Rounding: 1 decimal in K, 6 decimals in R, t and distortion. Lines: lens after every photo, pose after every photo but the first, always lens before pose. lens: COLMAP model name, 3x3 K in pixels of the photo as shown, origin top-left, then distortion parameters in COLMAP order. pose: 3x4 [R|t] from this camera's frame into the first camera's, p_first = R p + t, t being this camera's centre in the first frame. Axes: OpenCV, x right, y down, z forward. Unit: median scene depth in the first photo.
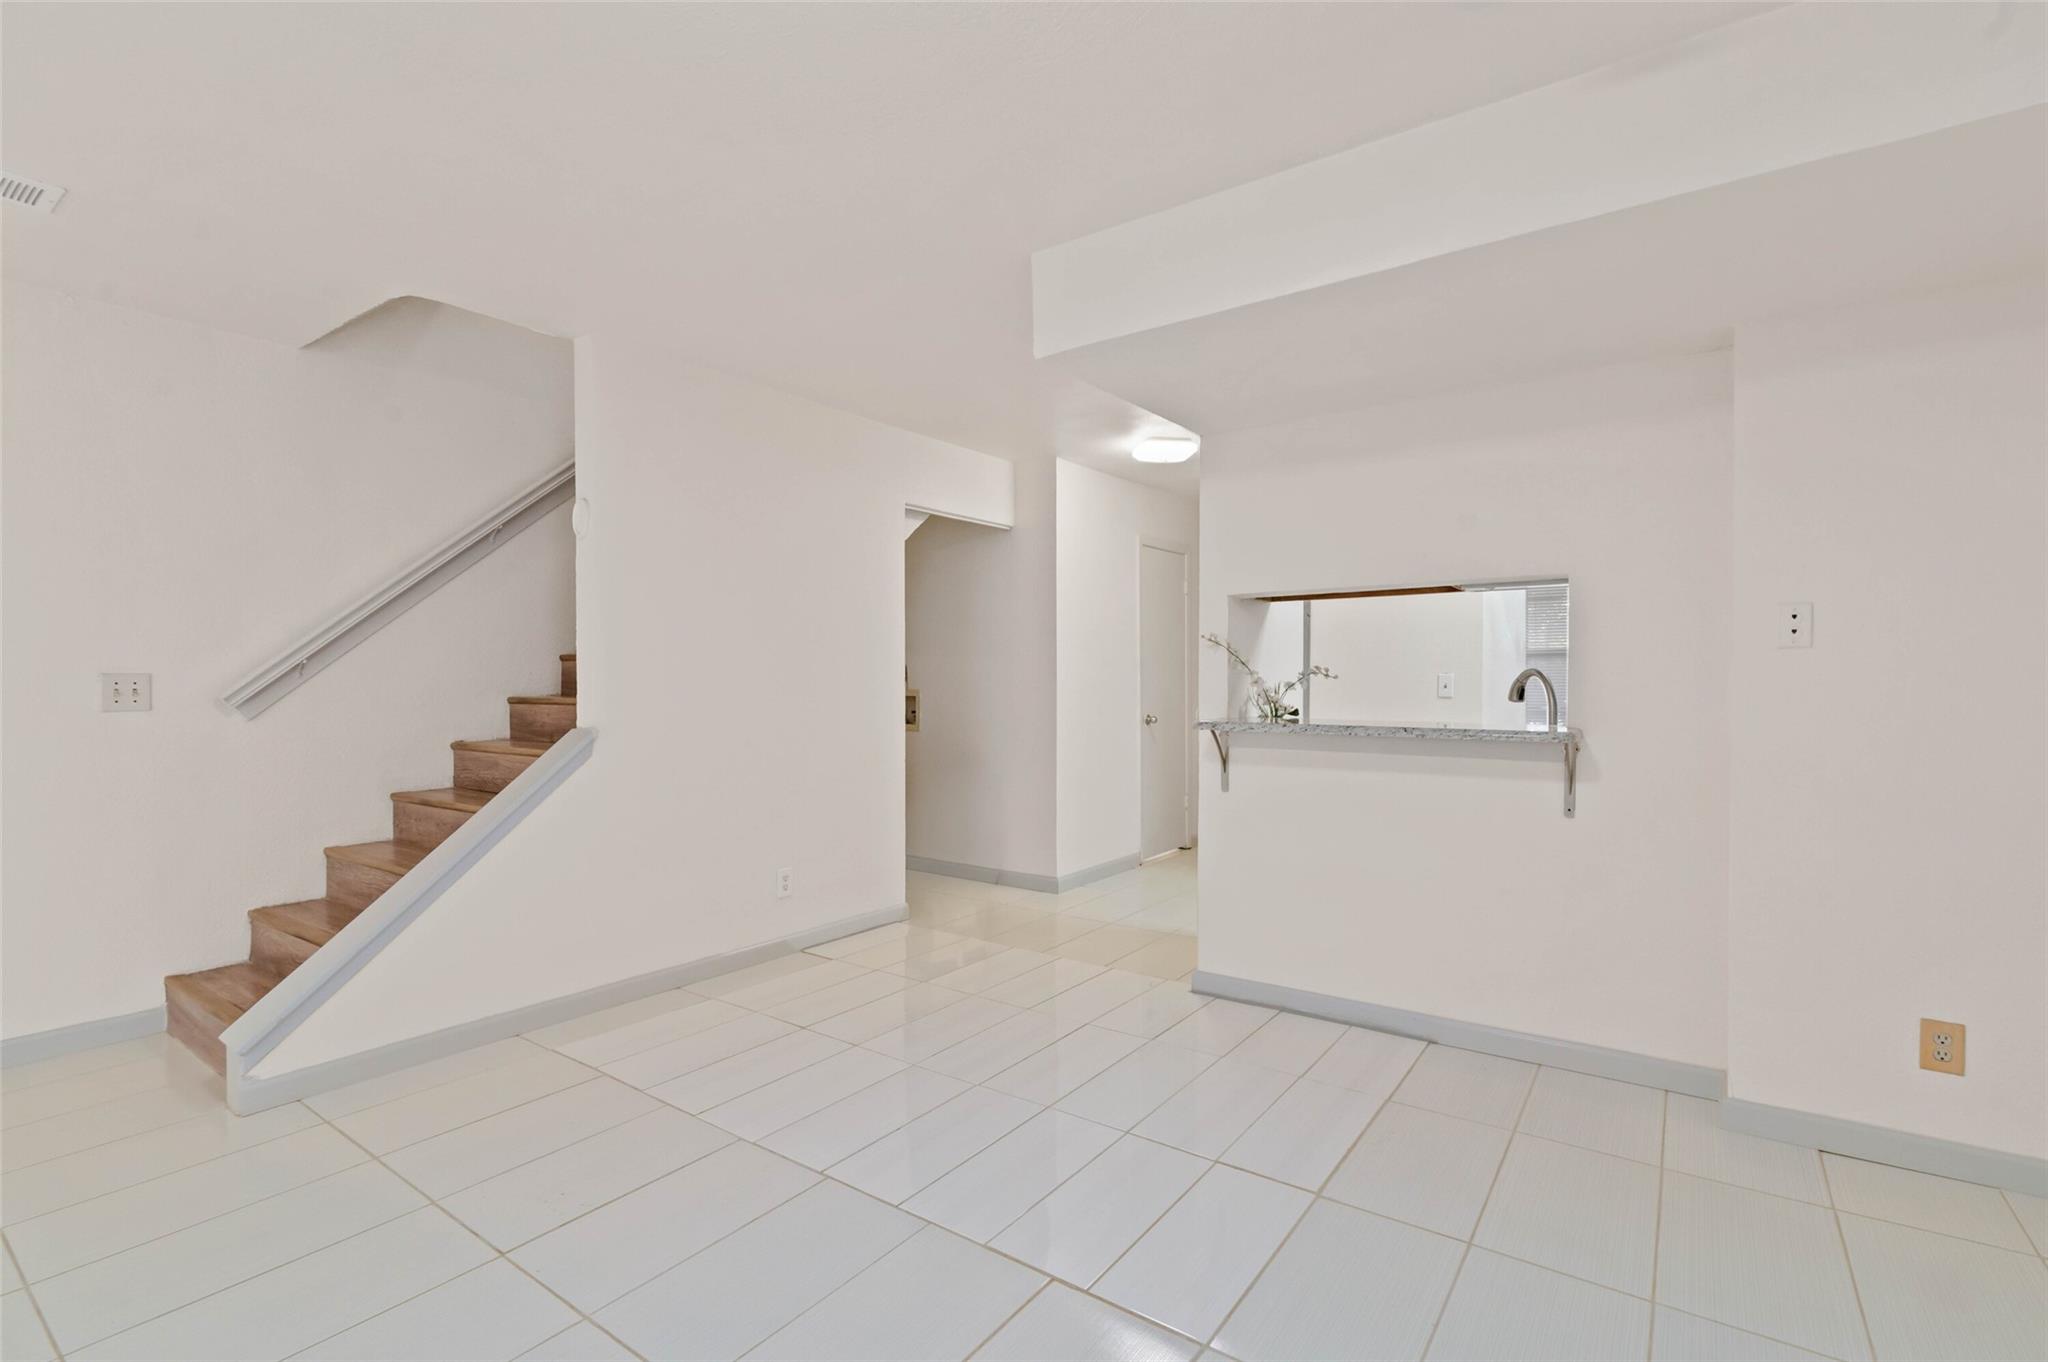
lens RADIAL K [[928.7, 0, 1003.8], [0, 928.7, 674.8], [0, 0, 1]] dist [0.000843, 0.000216]
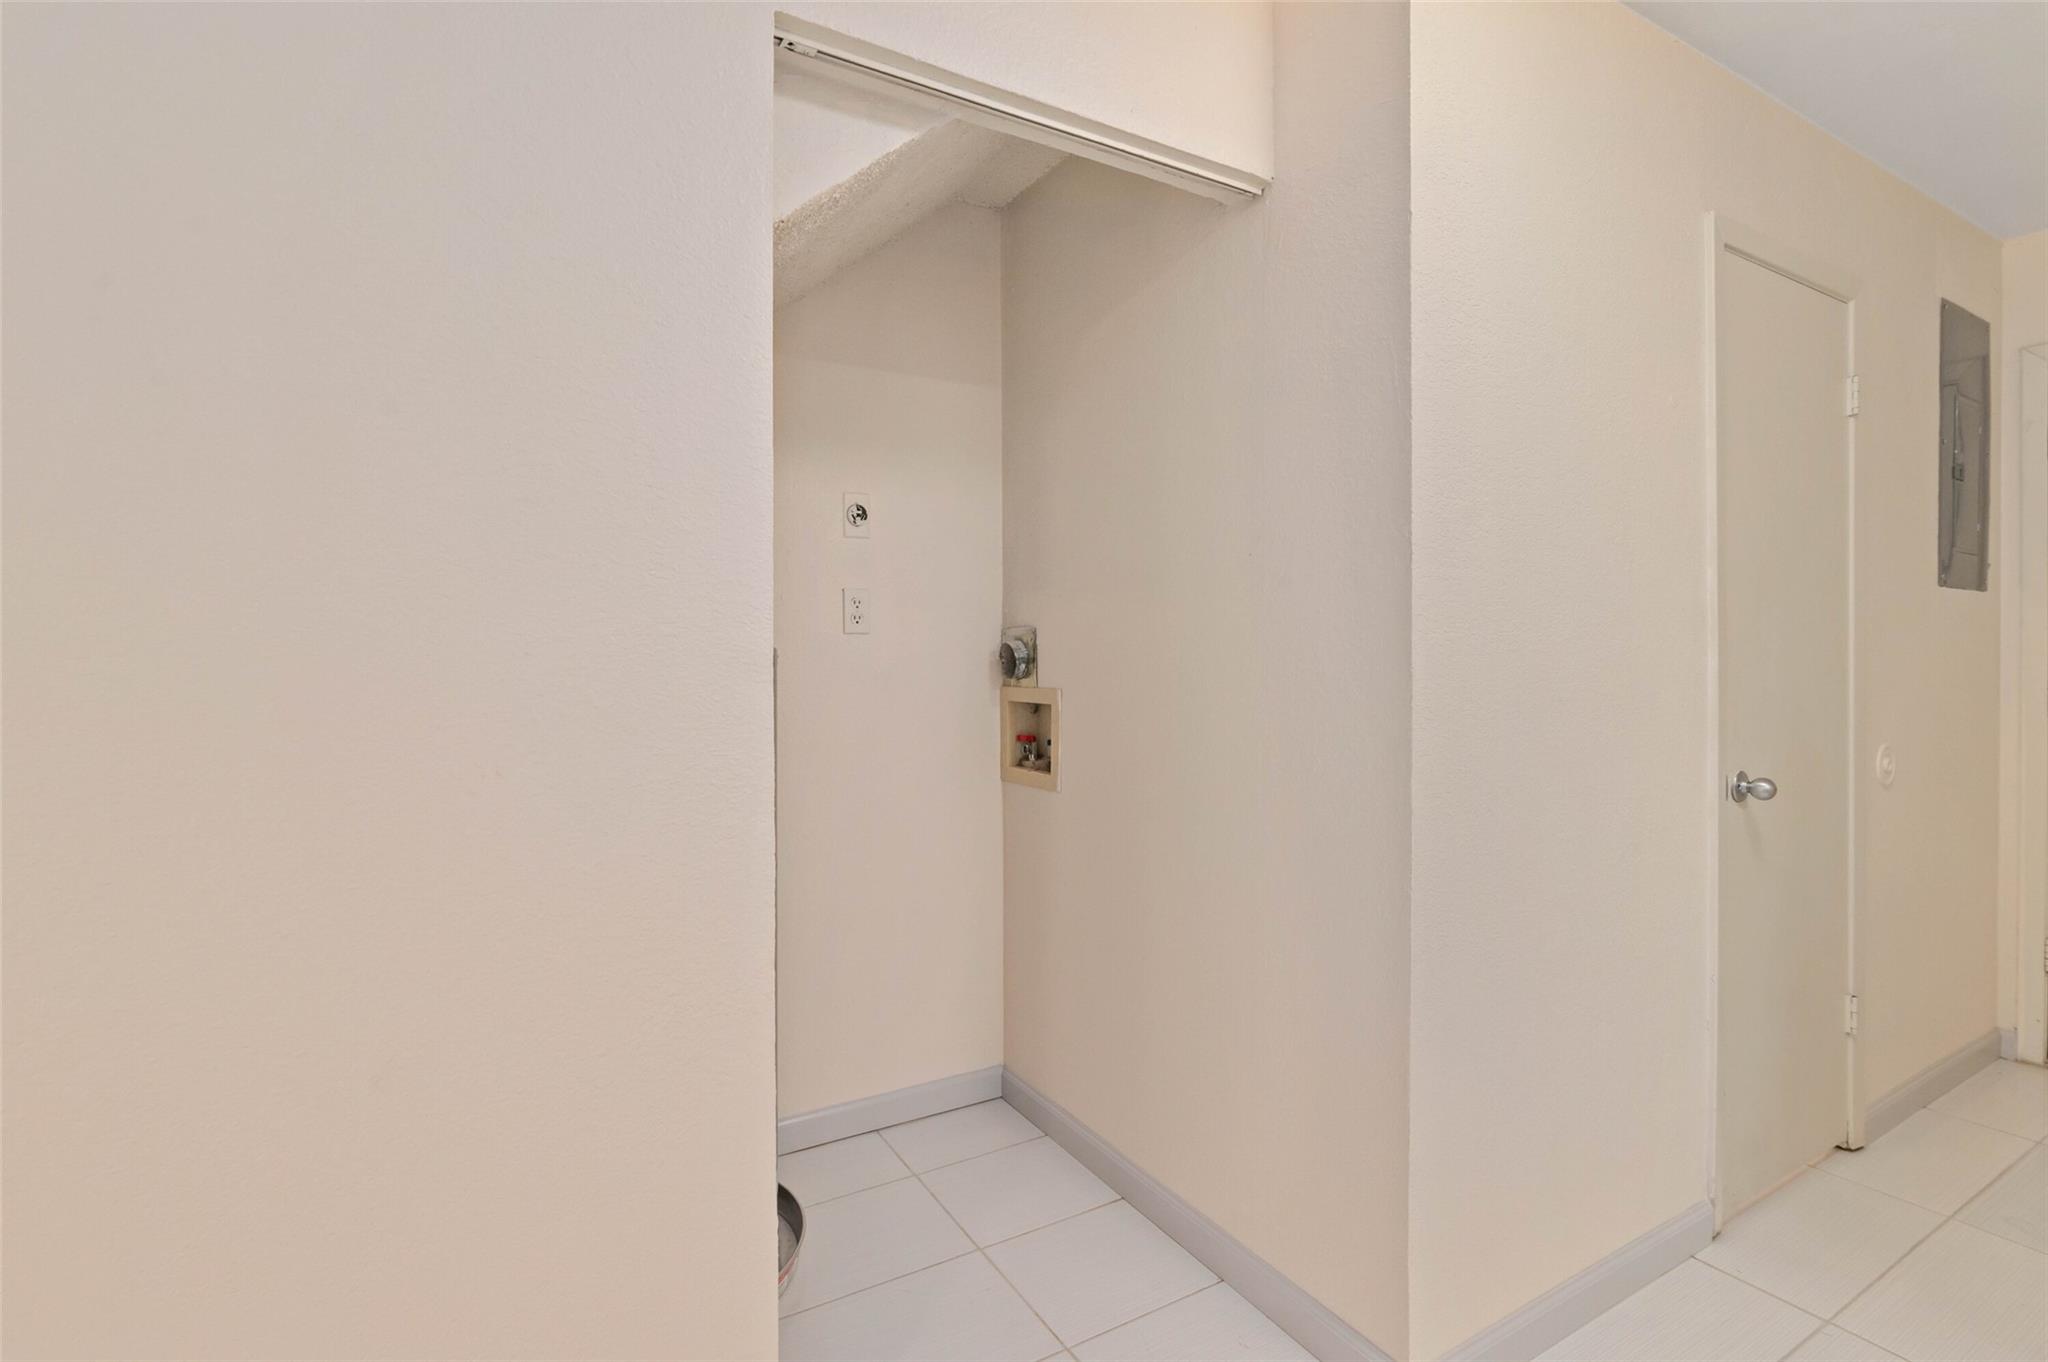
lens RADIAL K [[928.7, 0, 1003.8], [0, 928.7, 674.8], [0, 0, 1]] dist [0.000843, 0.000216]
pose [[0.913631, 0.008436, -0.406457, 0.090404], [0.001494, 0.999708, 0.024107, 0.002765], [0.406542, -0.022632, 0.913352, 1.032649]]
